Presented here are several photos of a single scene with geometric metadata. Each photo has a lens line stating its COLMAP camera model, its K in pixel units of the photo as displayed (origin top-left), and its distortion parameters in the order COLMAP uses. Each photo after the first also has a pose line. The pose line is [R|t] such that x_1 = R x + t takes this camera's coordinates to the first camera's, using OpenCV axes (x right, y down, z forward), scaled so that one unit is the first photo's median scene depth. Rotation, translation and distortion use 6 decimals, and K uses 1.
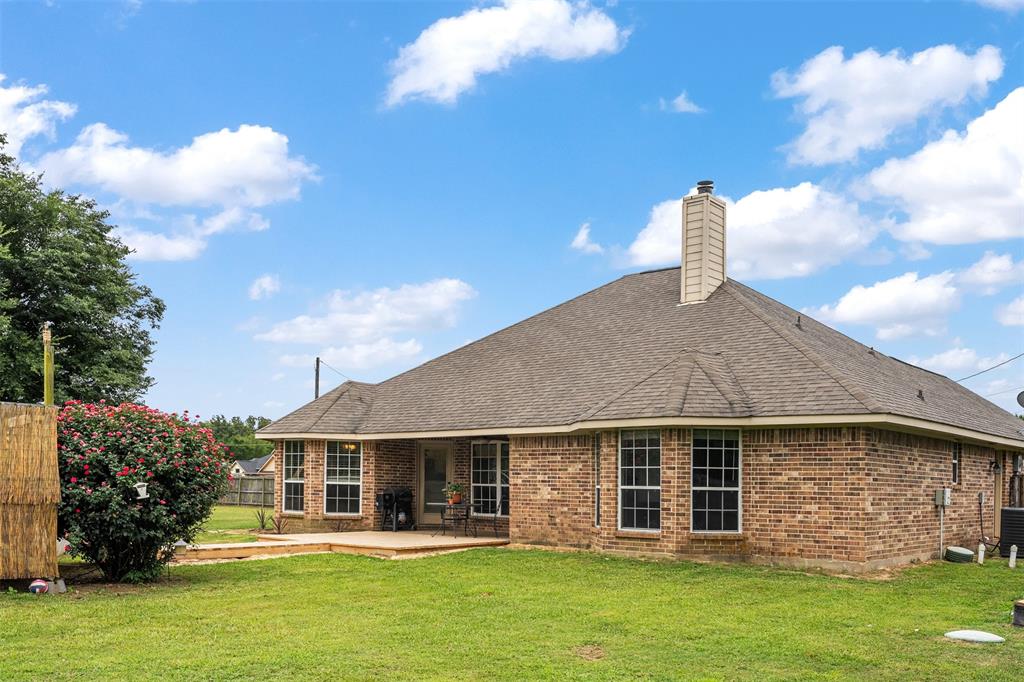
lens RADIAL K [[915.1, 0, 512.0], [0, 915.1, 341.0], [0, 0, 1]] dist [-0.000919, 0.001302]
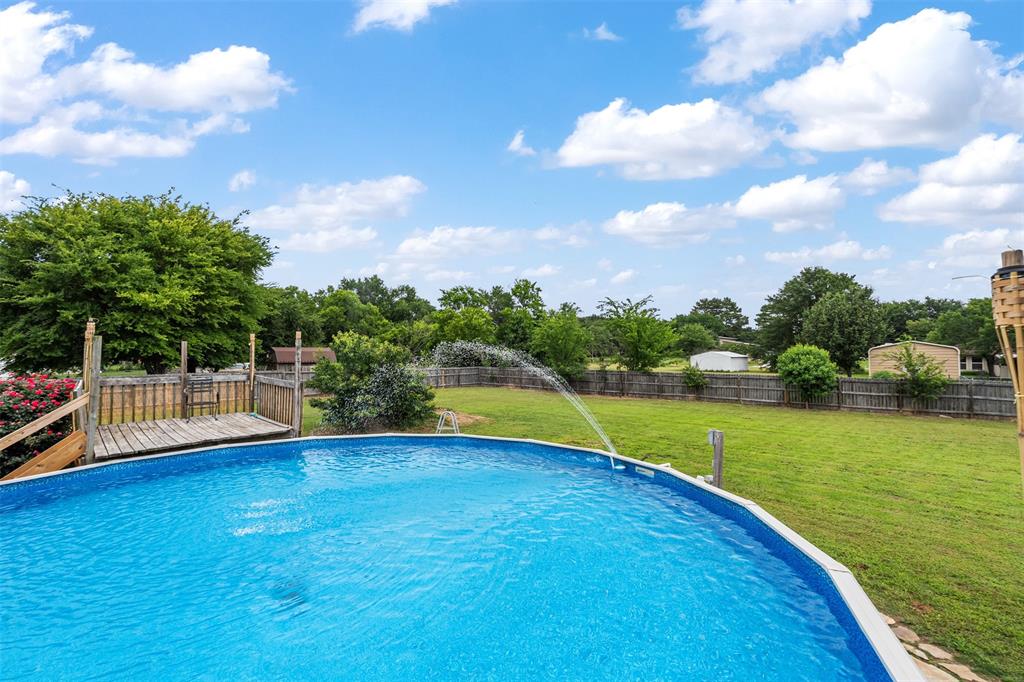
lens RADIAL K [[463.4, 0, 512.0], [0, 463.4, 341.0], [0, 0, 1]] dist [-0.000290, 0.000021]
pose [[0.996407, 0.003148, 0.084637, 0.020713], [-0.018664, 0.982904, 0.183171, 0.027652], [-0.082614, -0.184092, 0.979431, 0.373729]]
